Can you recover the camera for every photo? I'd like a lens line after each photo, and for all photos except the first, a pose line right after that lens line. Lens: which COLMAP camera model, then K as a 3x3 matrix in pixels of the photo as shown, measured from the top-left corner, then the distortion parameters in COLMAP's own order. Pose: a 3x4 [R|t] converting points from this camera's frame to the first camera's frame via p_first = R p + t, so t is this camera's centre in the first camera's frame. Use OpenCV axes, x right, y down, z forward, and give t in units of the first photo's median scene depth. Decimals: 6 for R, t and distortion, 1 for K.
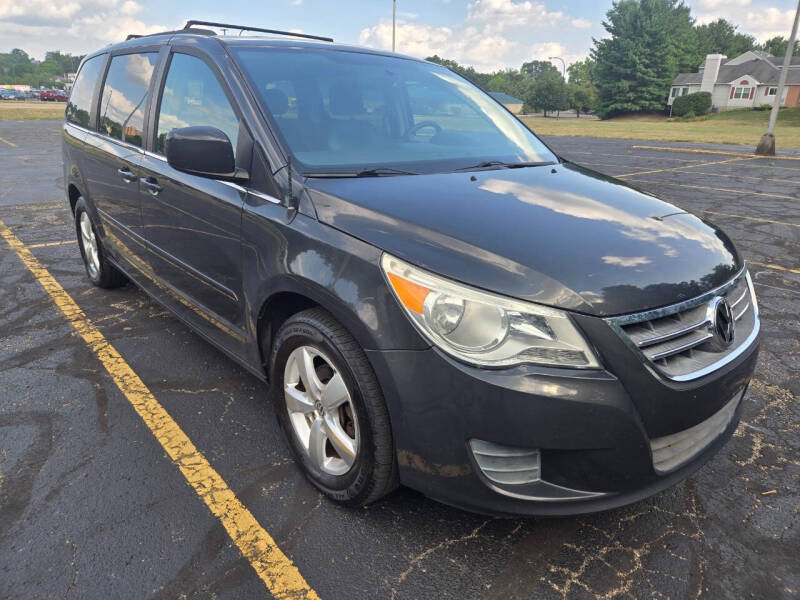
lens RADIAL K [[541.1, 0, 394.0], [0, 541.1, 292.5], [0, 0, 1]] dist [0.053156, -0.049212]
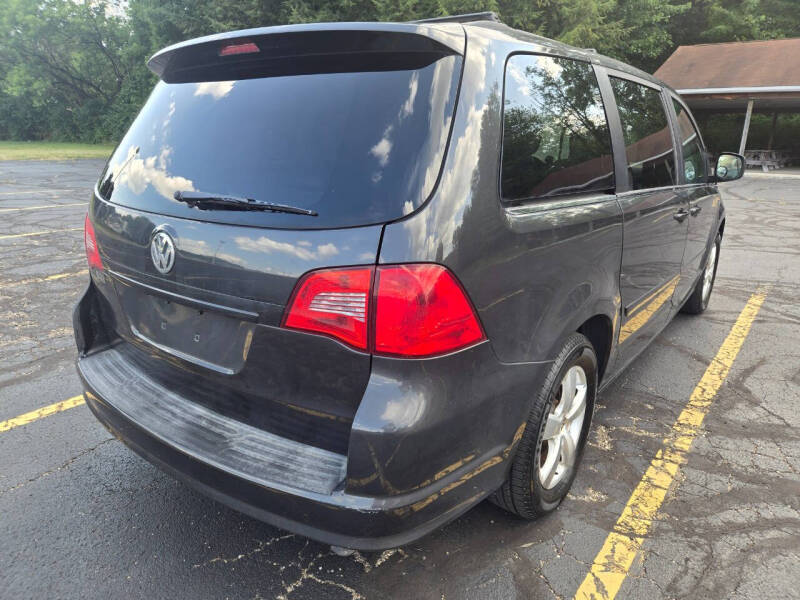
lens RADIAL K [[541.1, 0, 406.1], [0, 541.1, 295.4], [0, 0, 1]] dist [0.053156, -0.049212]
pose [[-0.210982, -0.298967, 0.930648, -1.671979], [0.296813, 0.887532, 0.352405, -0.722080], [-0.931337, 0.350580, -0.098516, 2.011410]]
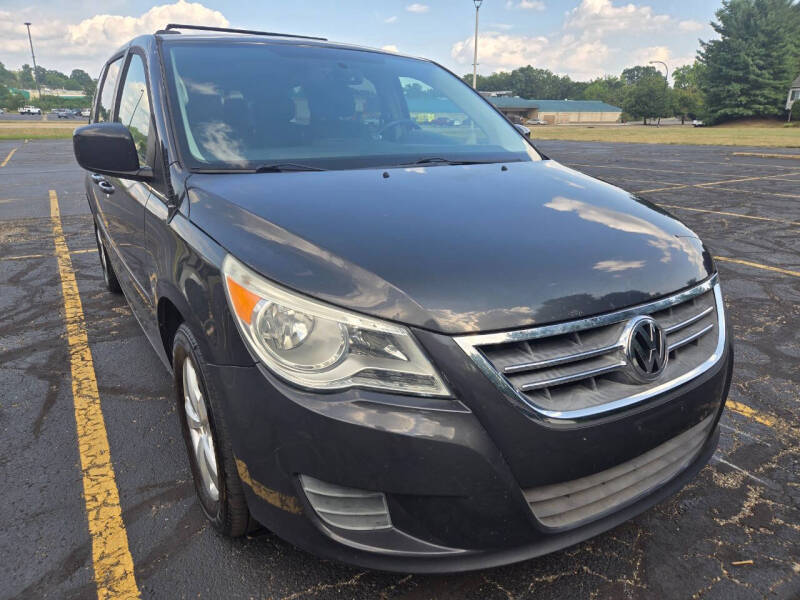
lens RADIAL K [[541.1, 0, 399.0], [0, 541.1, 300.5], [0, 0, 1]] dist [0.053156, -0.049212]
pose [[0.988328, 0.024782, -0.150314, 0.269140], [-0.026165, 0.999631, -0.007231, 0.000449], [0.150079, 0.011080, 0.988612, 0.114948]]
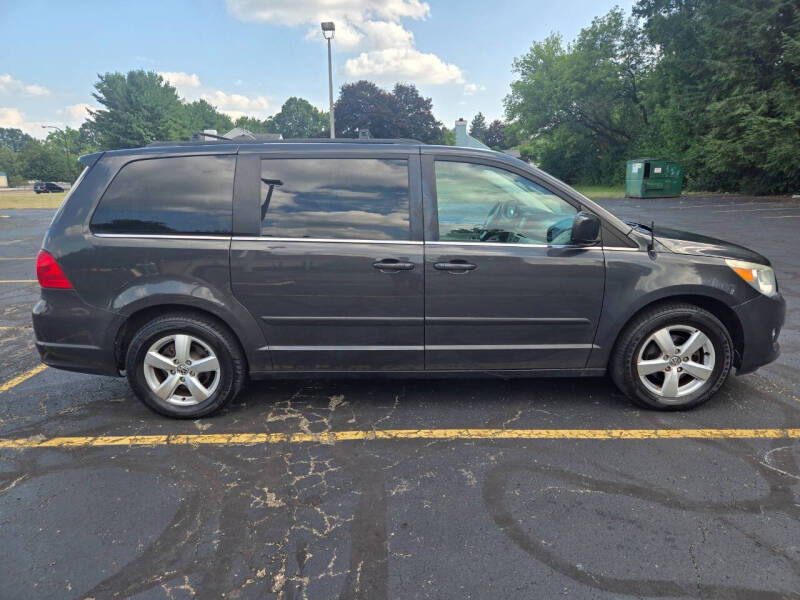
lens RADIAL K [[541.1, 0, 403.0], [0, 541.1, 305.6], [0, 0, 1]] dist [0.053156, -0.049212]
pose [[0.652751, -0.205866, 0.729065, -1.619891], [0.272670, 0.961716, 0.027431, -0.201504], [-0.706801, 0.180889, 0.683895, 0.323305]]
